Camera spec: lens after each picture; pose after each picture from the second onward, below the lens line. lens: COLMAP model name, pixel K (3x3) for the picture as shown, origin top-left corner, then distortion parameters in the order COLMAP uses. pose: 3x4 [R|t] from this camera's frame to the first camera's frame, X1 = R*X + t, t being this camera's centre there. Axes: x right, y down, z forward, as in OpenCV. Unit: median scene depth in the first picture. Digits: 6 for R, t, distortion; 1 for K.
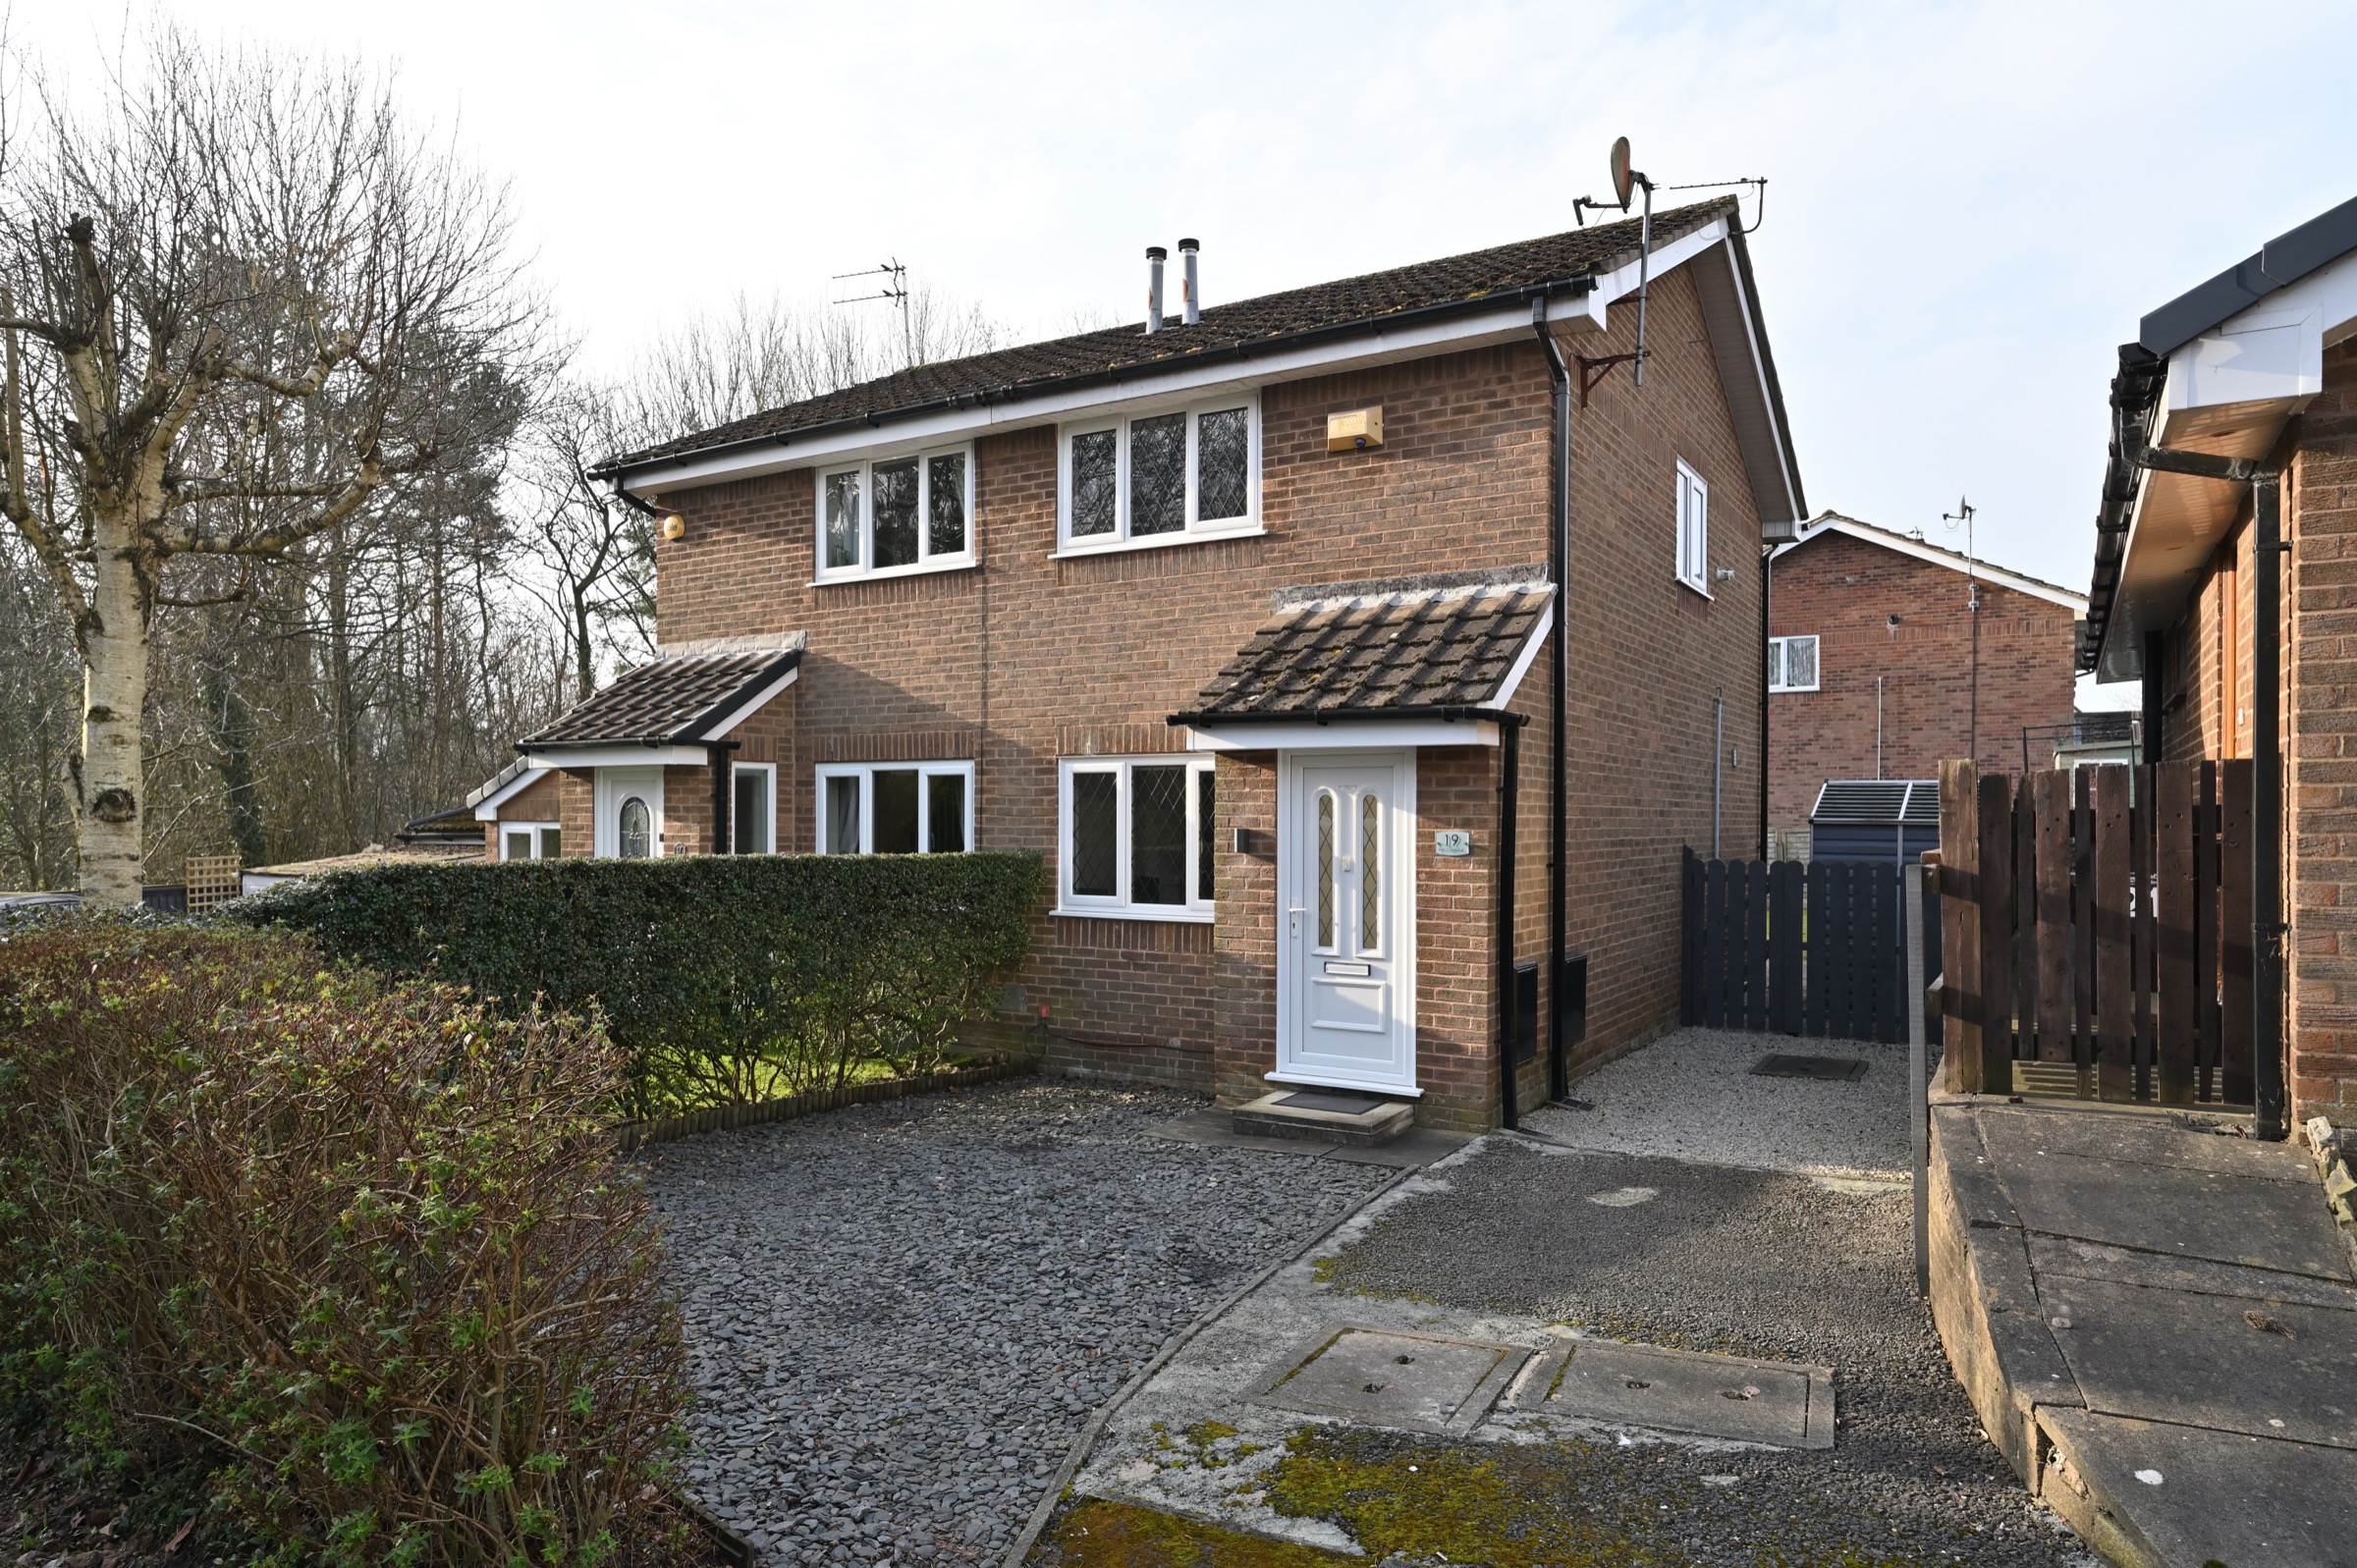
lens RADIAL K [[1427.4, 0, 1184.3], [0, 1427.4, 811.7], [0, 0, 1]] dist [-0.000452, 0.000072]
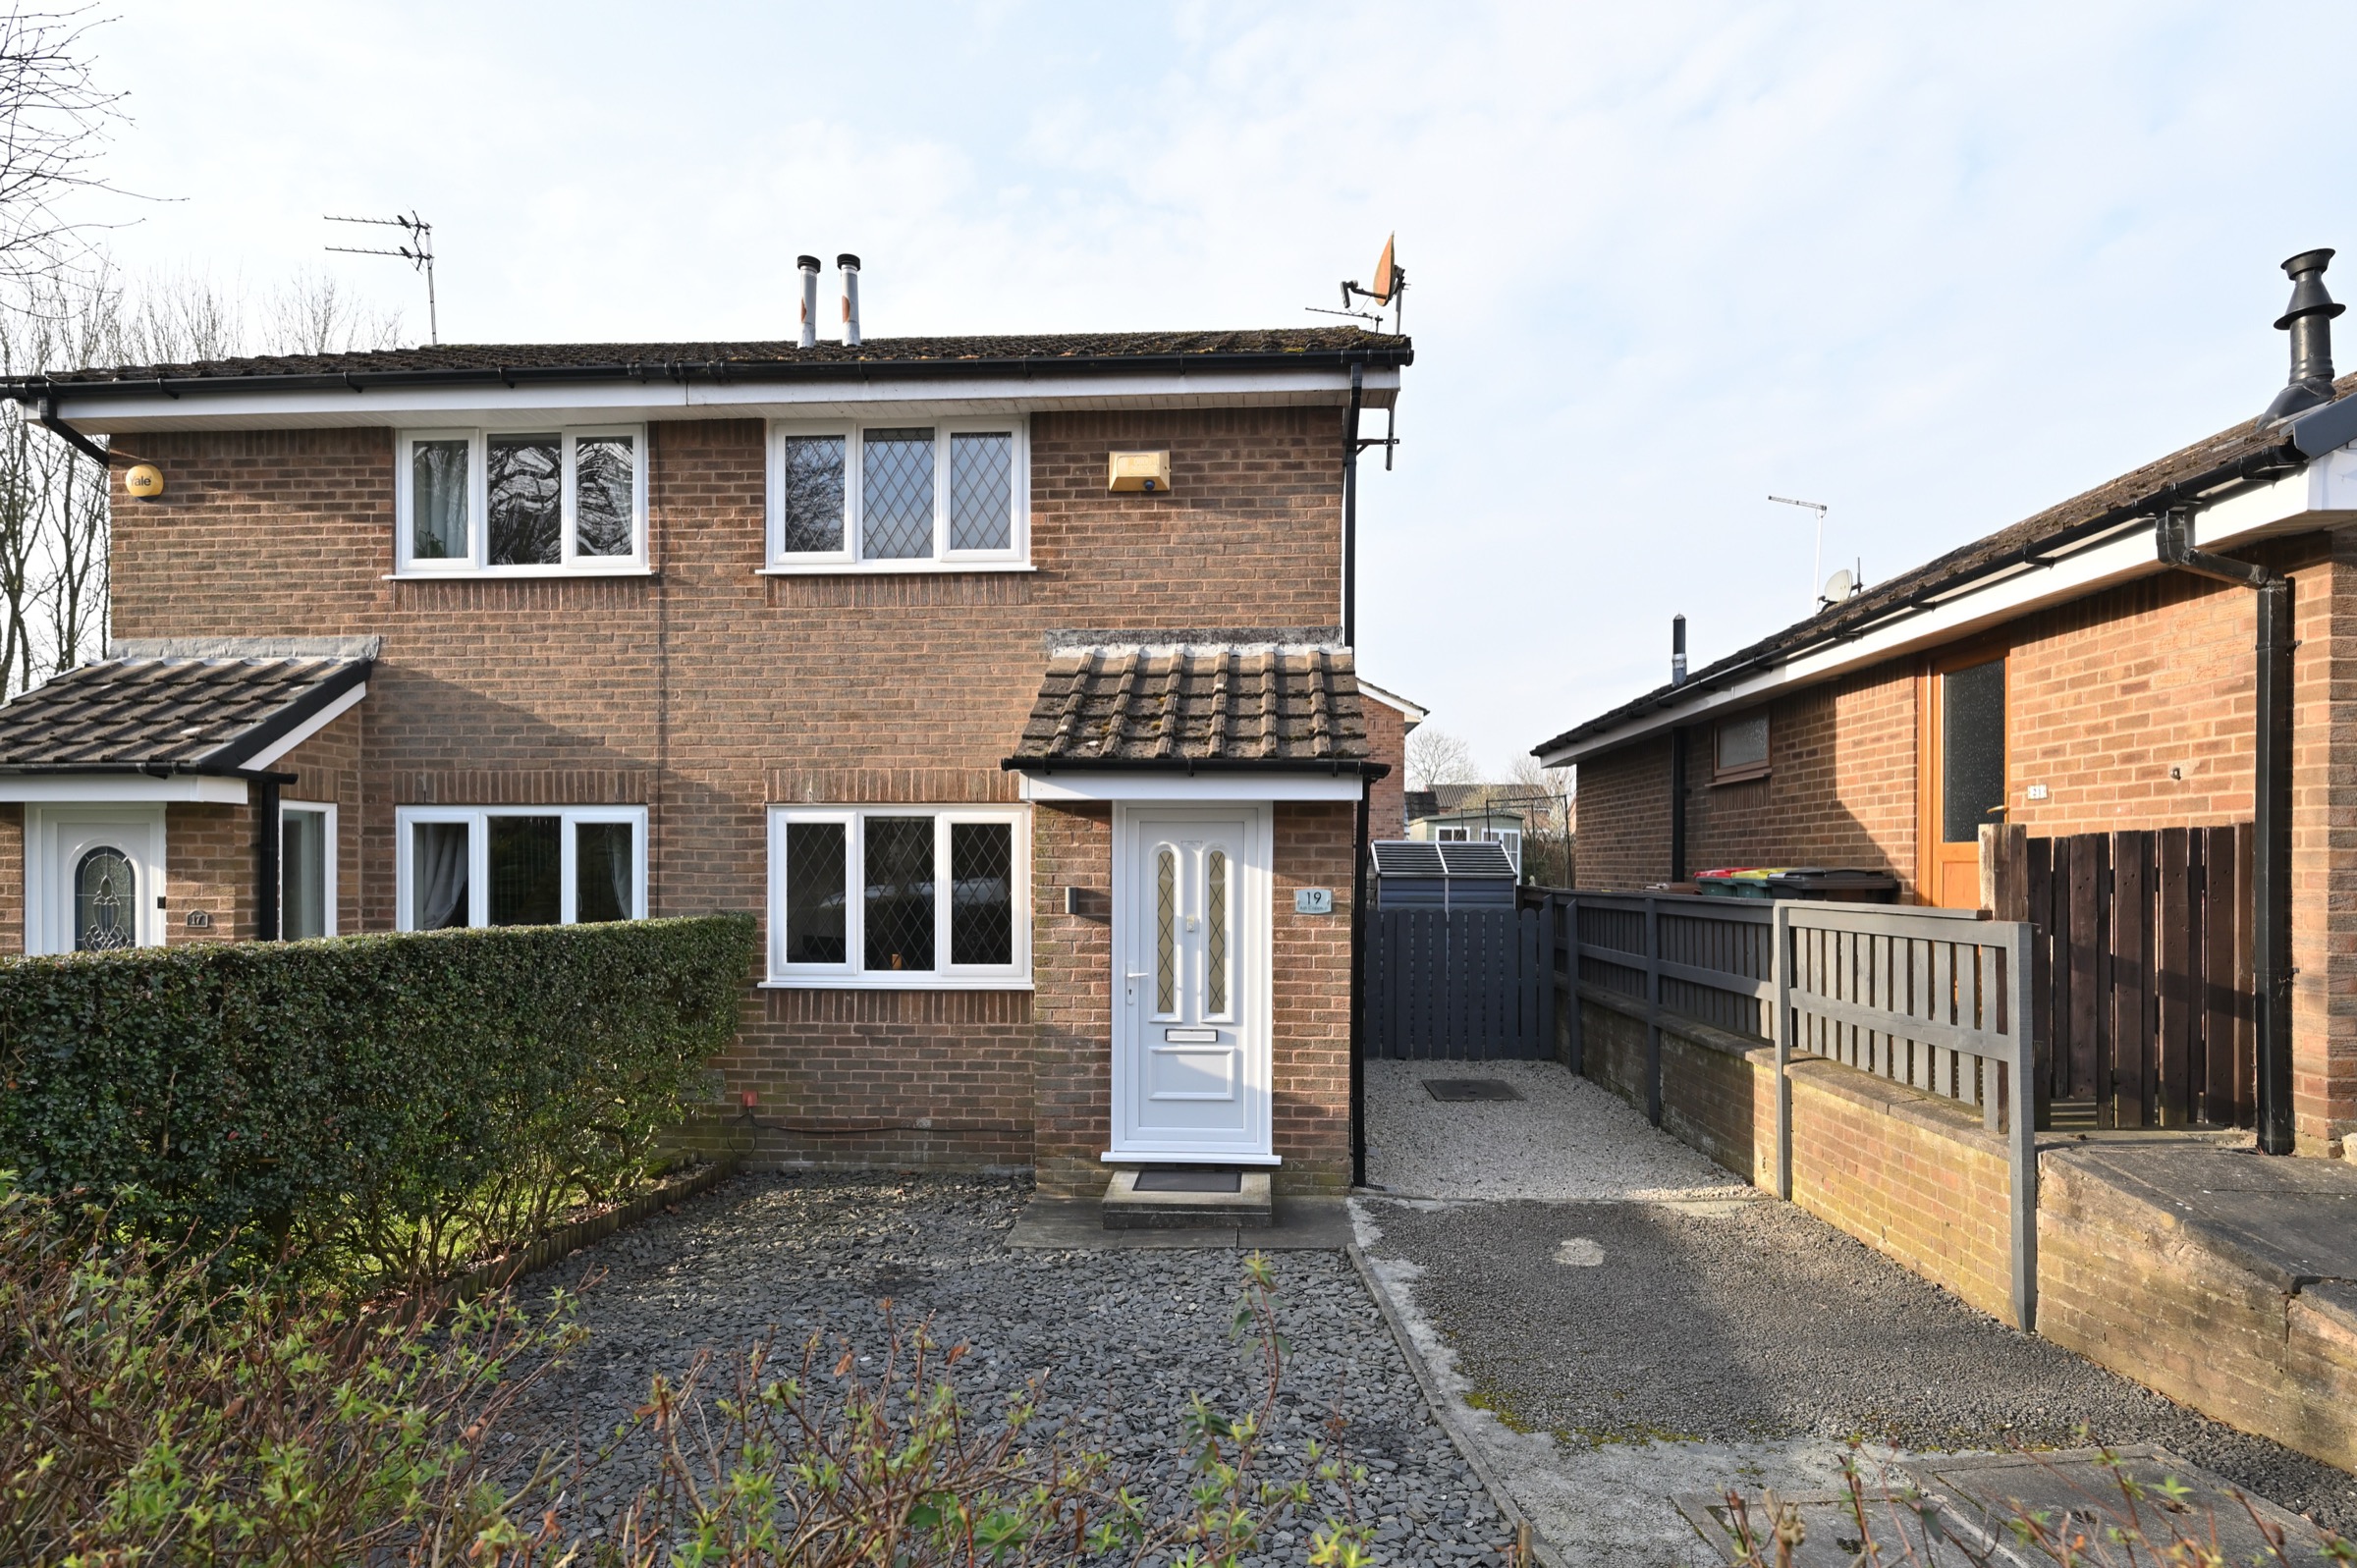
lens RADIAL K [[1202.8, 0, 1171.0], [0, 1202.8, 866.5], [0, 0, 1]] dist [-0.002166, -0.000344]
pose [[0.882940, 0.000011, 0.469486, -0.222238], [-0.001205, 0.999997, 0.002243, -0.002720], [-0.469484, -0.002547, 0.882937, 0.249774]]
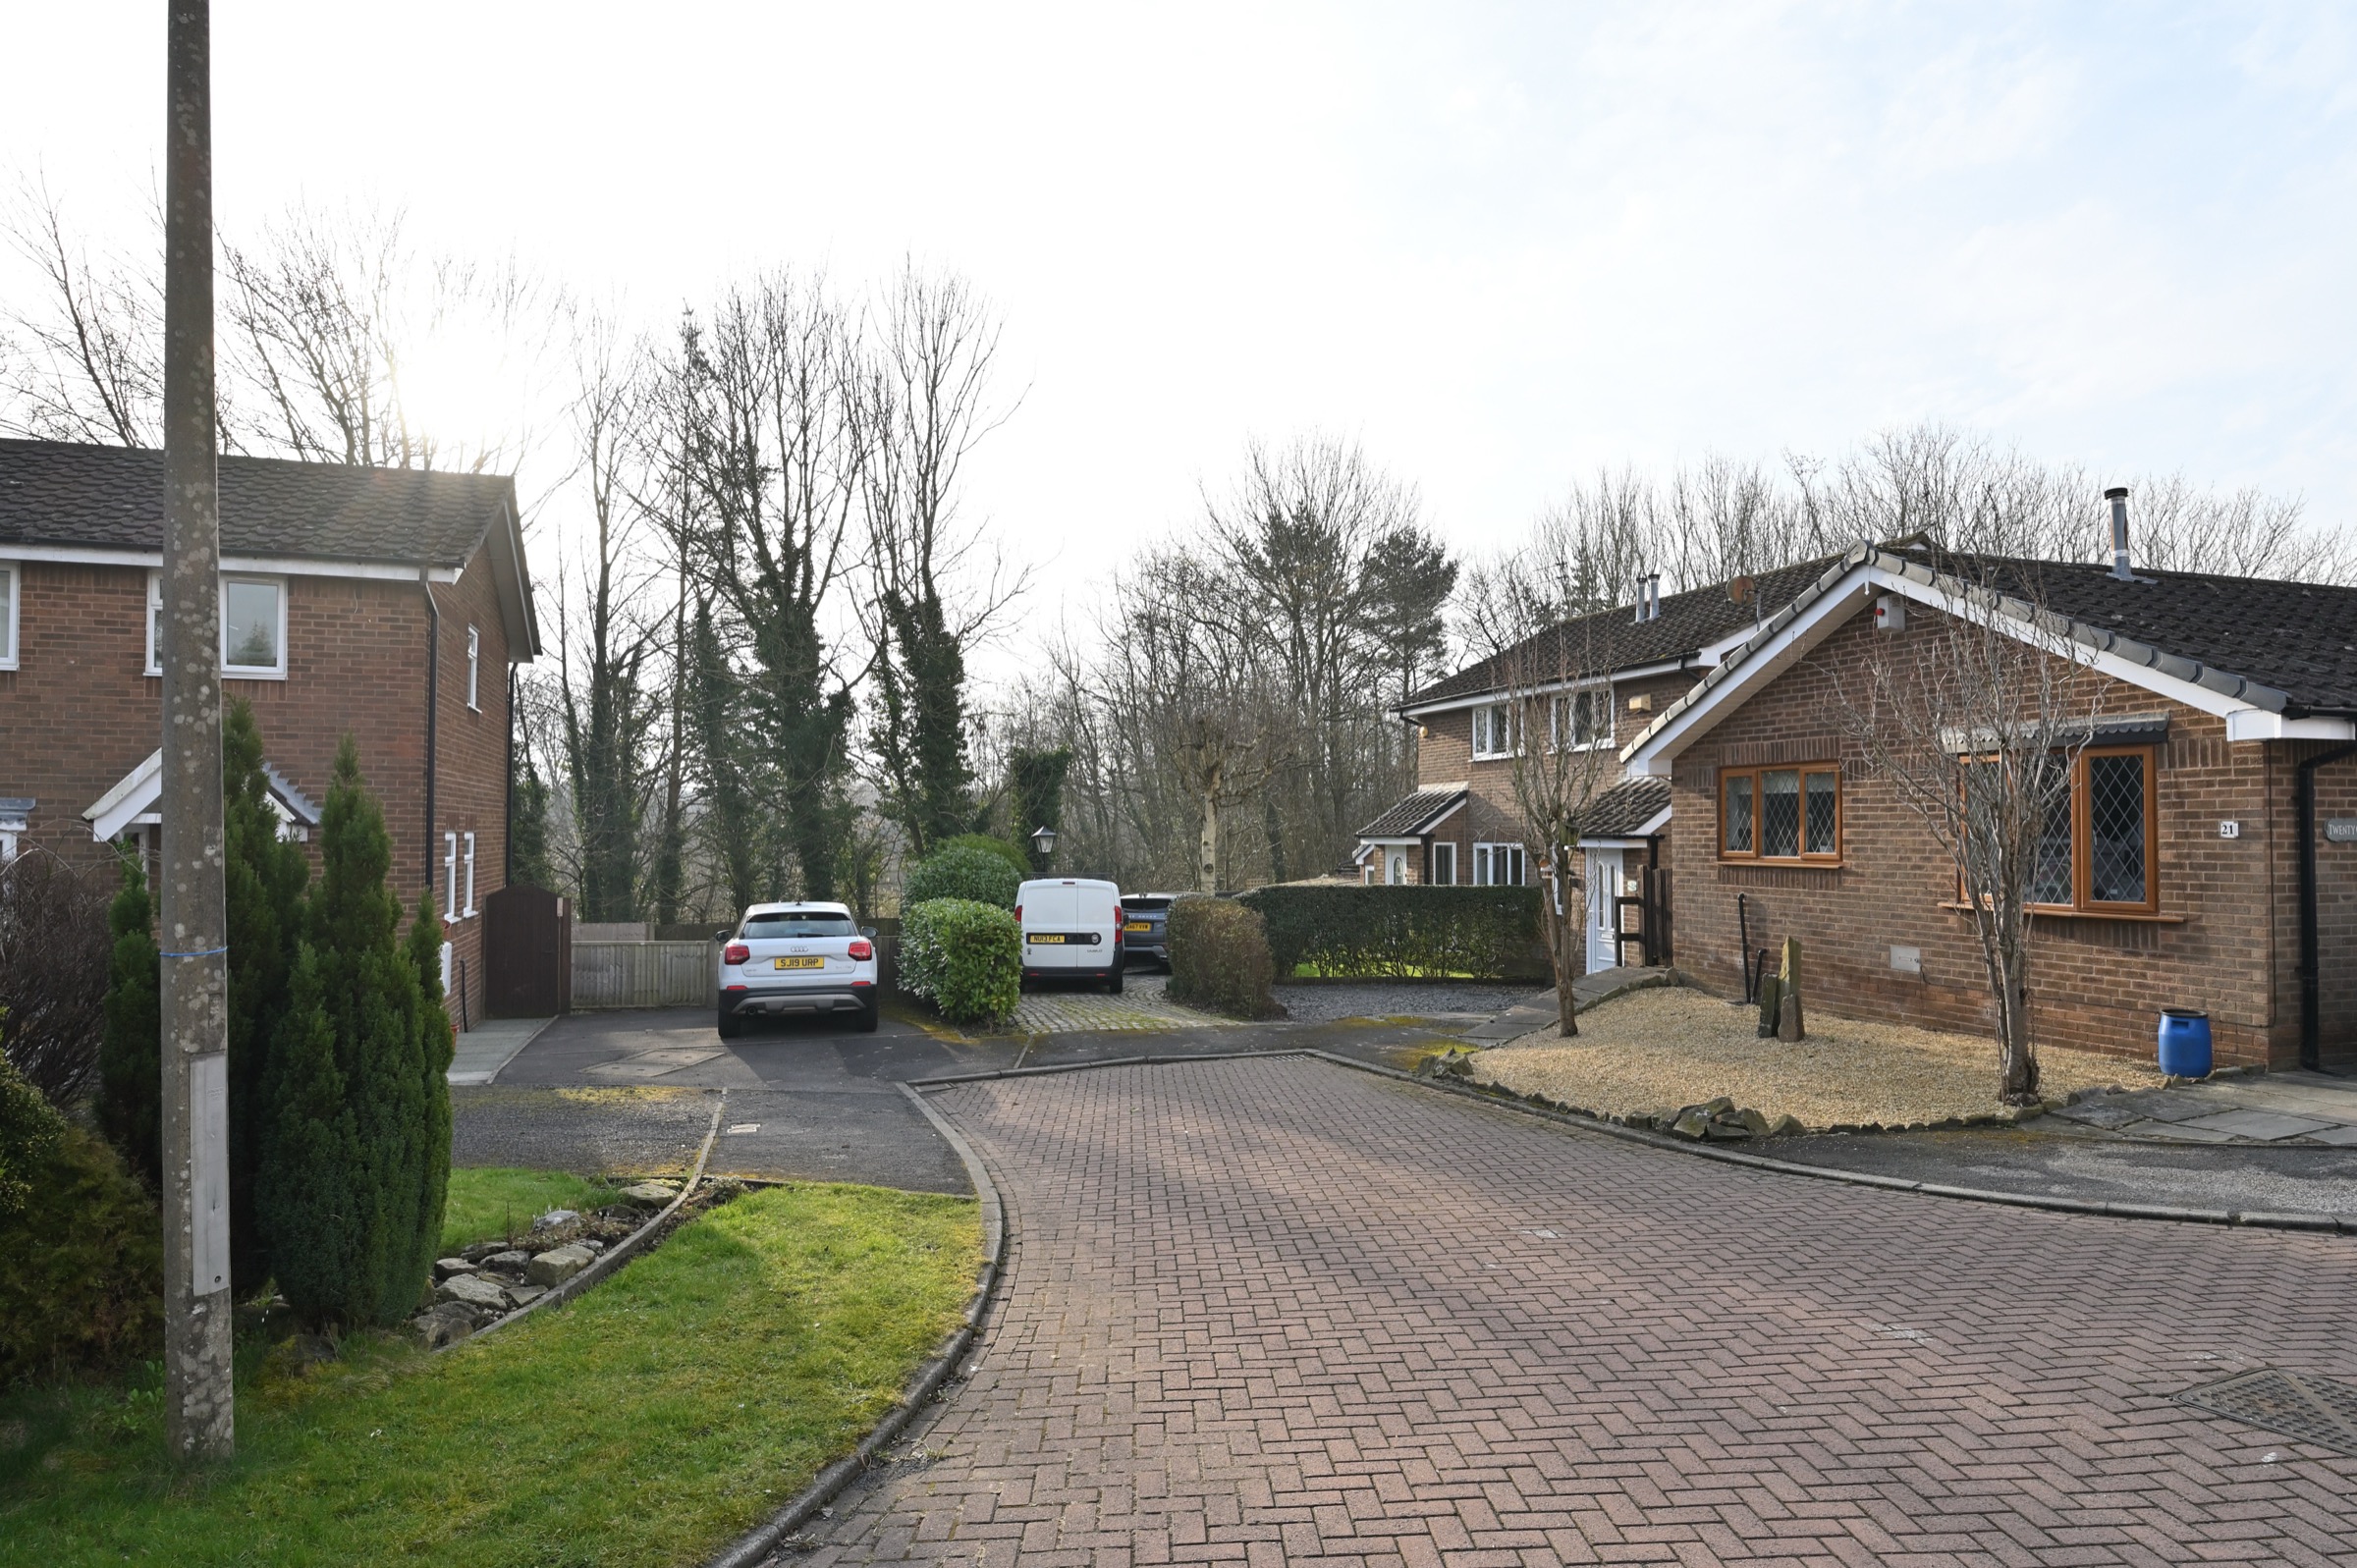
lens RADIAL K [[1388.9, 0, 1178.5], [0, 1388.9, 784.0], [0, 0, 1]] dist [-0.000493, -0.000034]
pose [[0.763948, -0.024429, -0.644815, 0.891098], [0.001938, 0.999365, -0.035565, -0.055832], [0.645274, 0.025920, 0.763511, -1.060200]]
